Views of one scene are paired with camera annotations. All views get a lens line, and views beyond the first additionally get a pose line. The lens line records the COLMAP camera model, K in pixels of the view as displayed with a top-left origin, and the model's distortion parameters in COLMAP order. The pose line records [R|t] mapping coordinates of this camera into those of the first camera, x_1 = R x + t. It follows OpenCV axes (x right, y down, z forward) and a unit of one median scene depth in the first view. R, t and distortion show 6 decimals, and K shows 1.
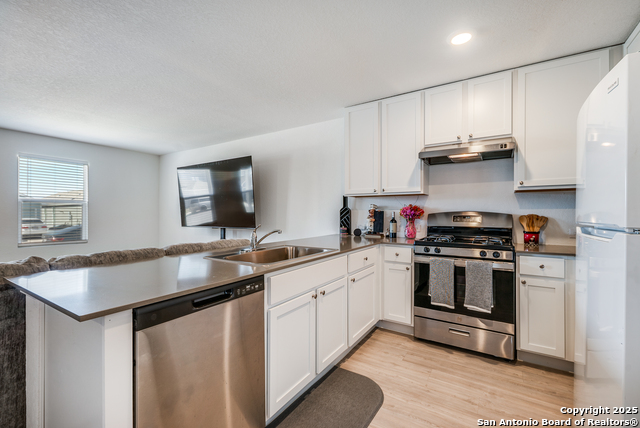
lens RADIAL K [[280.2, 0, 318.3], [0, 280.2, 212.8], [0, 0, 1]] dist [0.004867, -0.001806]
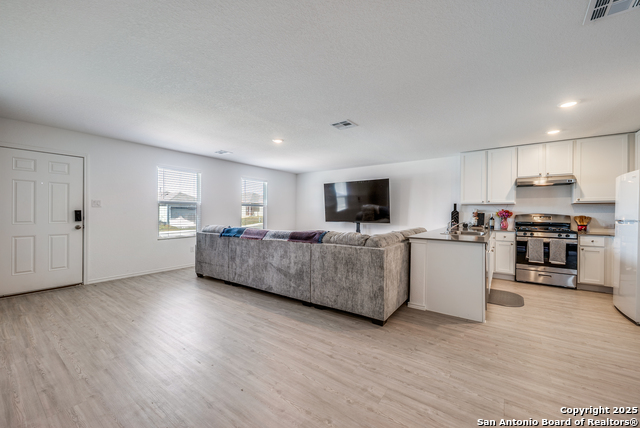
lens RADIAL K [[255.6, 0, 315.2], [0, 255.6, 212.7], [0, 0, 1]] dist [0.001977, -0.002338]
pose [[0.998153, 0.006028, -0.060452, -0.928672], [-0.005794, 0.999975, 0.004043, -0.011312], [0.060475, -0.003685, 0.998163, -0.820436]]
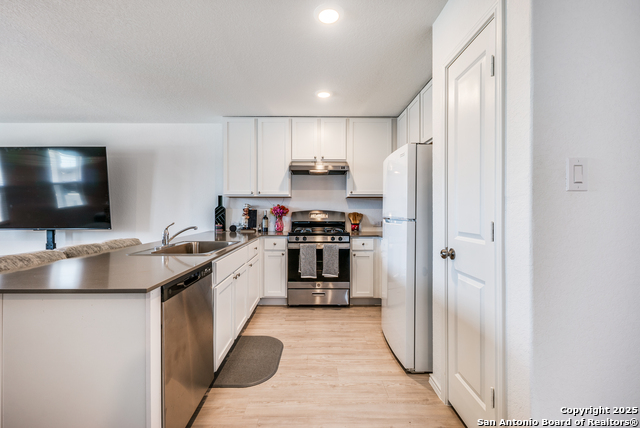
lens RADIAL K [[280.2, 0, 316.4], [0, 280.2, 213.7], [0, 0, 1]] dist [0.004867, -0.001806]
pose [[0.835459, -0.005357, 0.549527, -0.277222], [-0.001339, 0.999930, 0.011784, -0.005102], [-0.549552, -0.010581, 0.835393, -0.181085]]
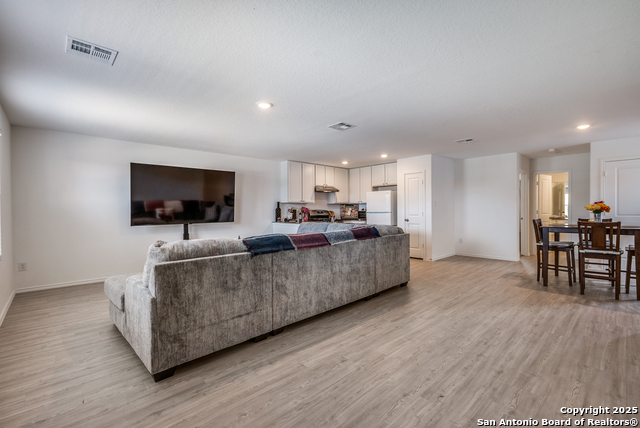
lens RADIAL K [[280.2, 0, 321.4], [0, 280.2, 213.0], [0, 0, 1]] dist [0.004867, -0.001806]
pose [[0.243614, -0.011433, 0.969805, -2.504673], [0.001582, 0.999934, 0.011390, -0.007130], [-0.969871, -0.001240, 0.243616, 0.332946]]
